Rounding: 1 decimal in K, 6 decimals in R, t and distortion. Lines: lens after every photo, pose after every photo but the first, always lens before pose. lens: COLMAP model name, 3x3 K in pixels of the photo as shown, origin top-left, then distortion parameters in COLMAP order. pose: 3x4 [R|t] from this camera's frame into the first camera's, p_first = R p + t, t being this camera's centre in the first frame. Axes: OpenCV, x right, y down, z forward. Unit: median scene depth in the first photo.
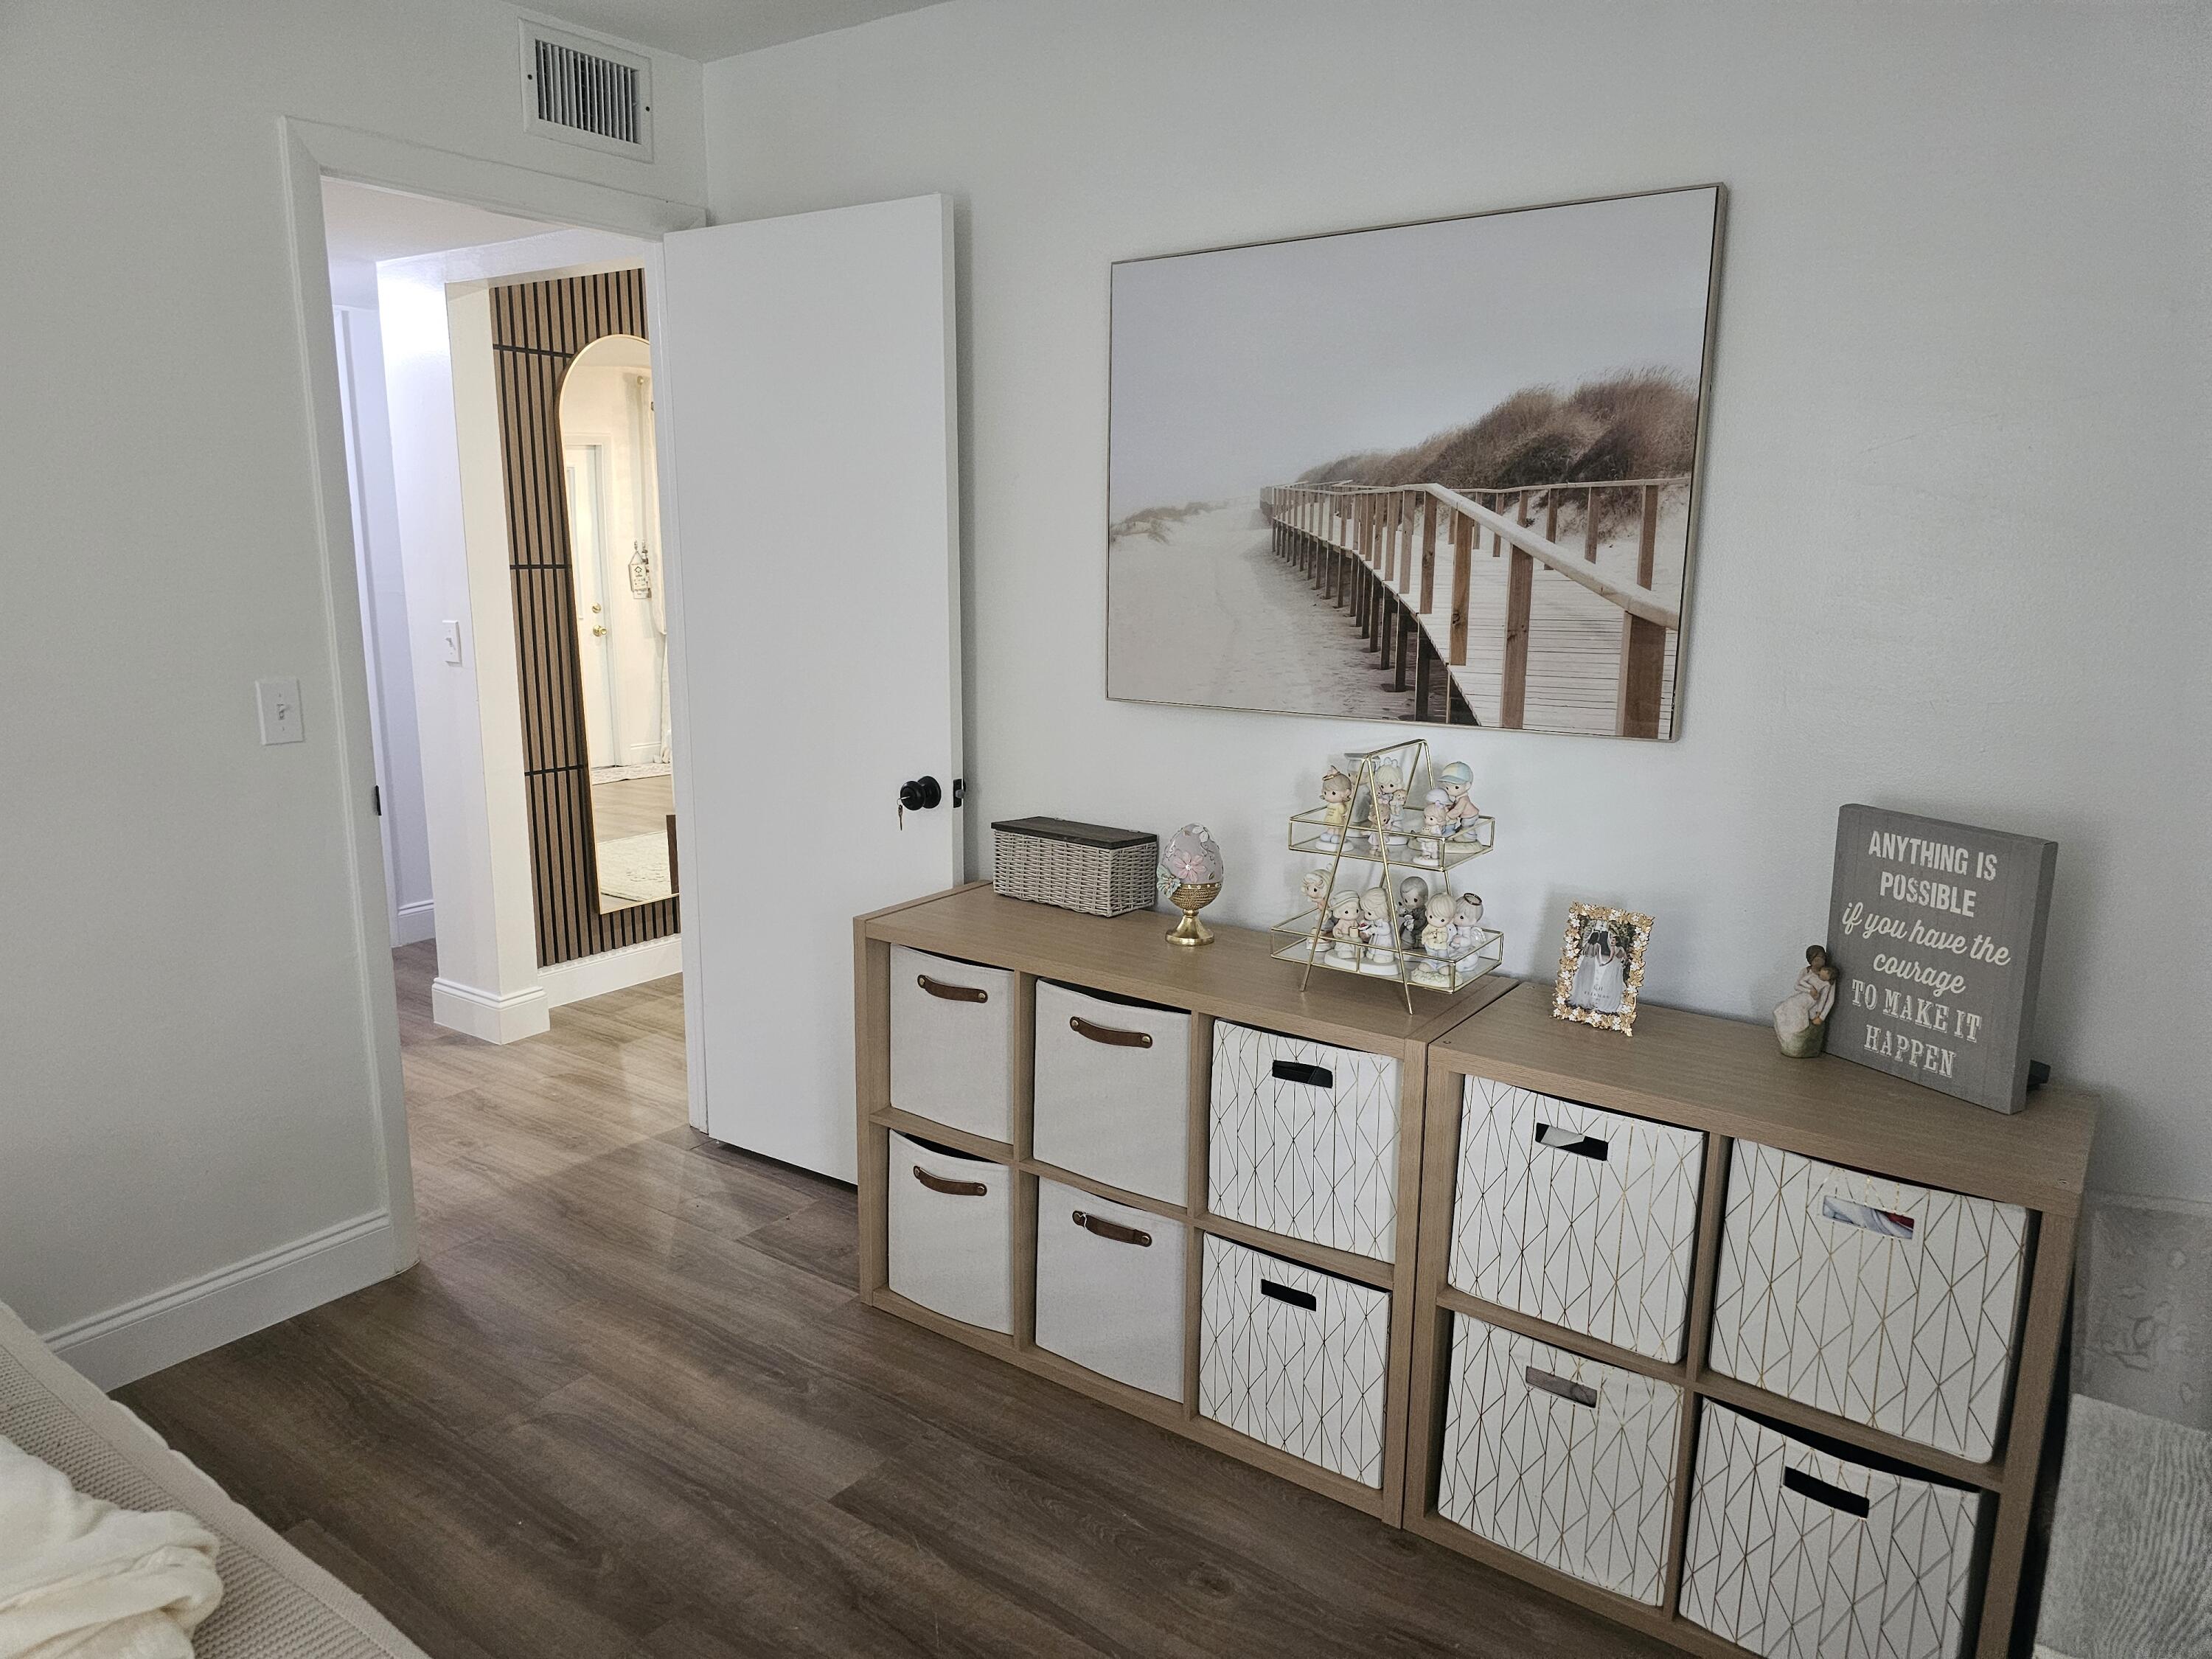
lens RADIAL K [[1486.6, 0, 1050.2], [0, 1486.6, 833.3], [0, 0, 1]] dist [0.044072, -0.041527]
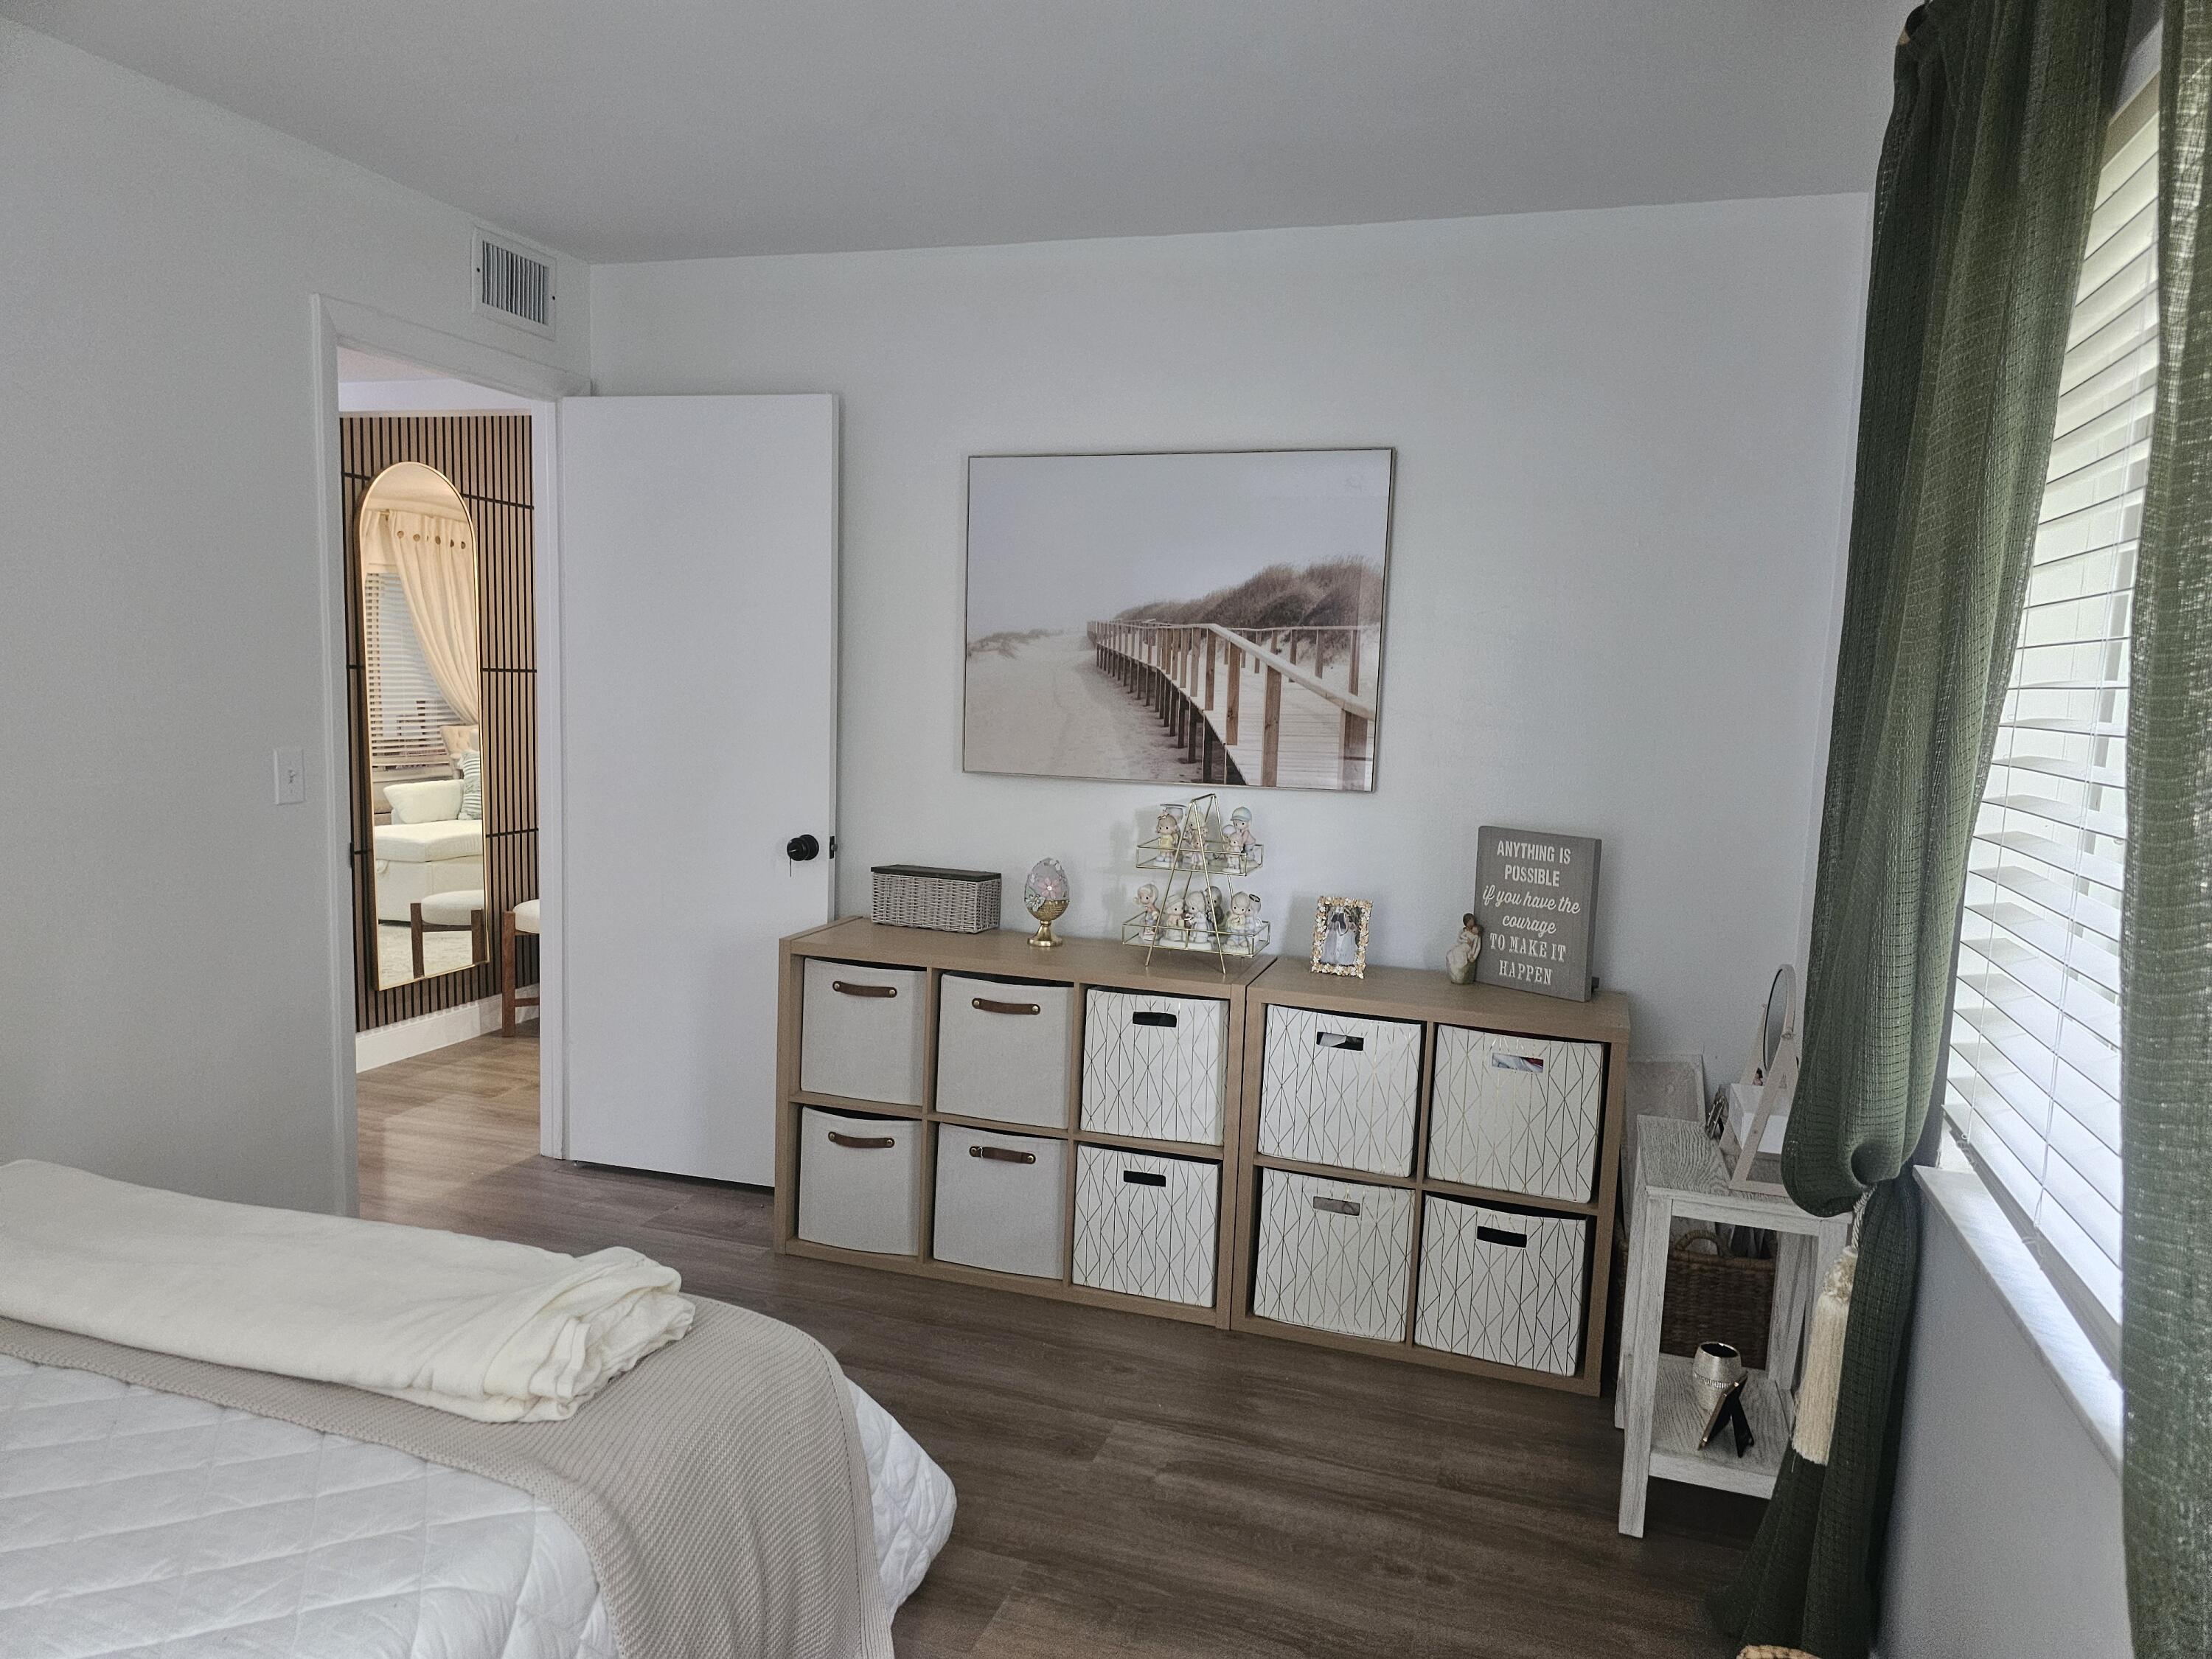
lens RADIAL K [[1486.6, 0, 1034.0], [0, 1486.6, 845.9], [0, 0, 1]] dist [0.044072, -0.041527]
pose [[0.956231, -0.006495, 0.292539, -0.361559], [0.029105, 0.996907, -0.073002, 0.093365], [-0.291160, 0.078321, 0.953463, -0.358184]]
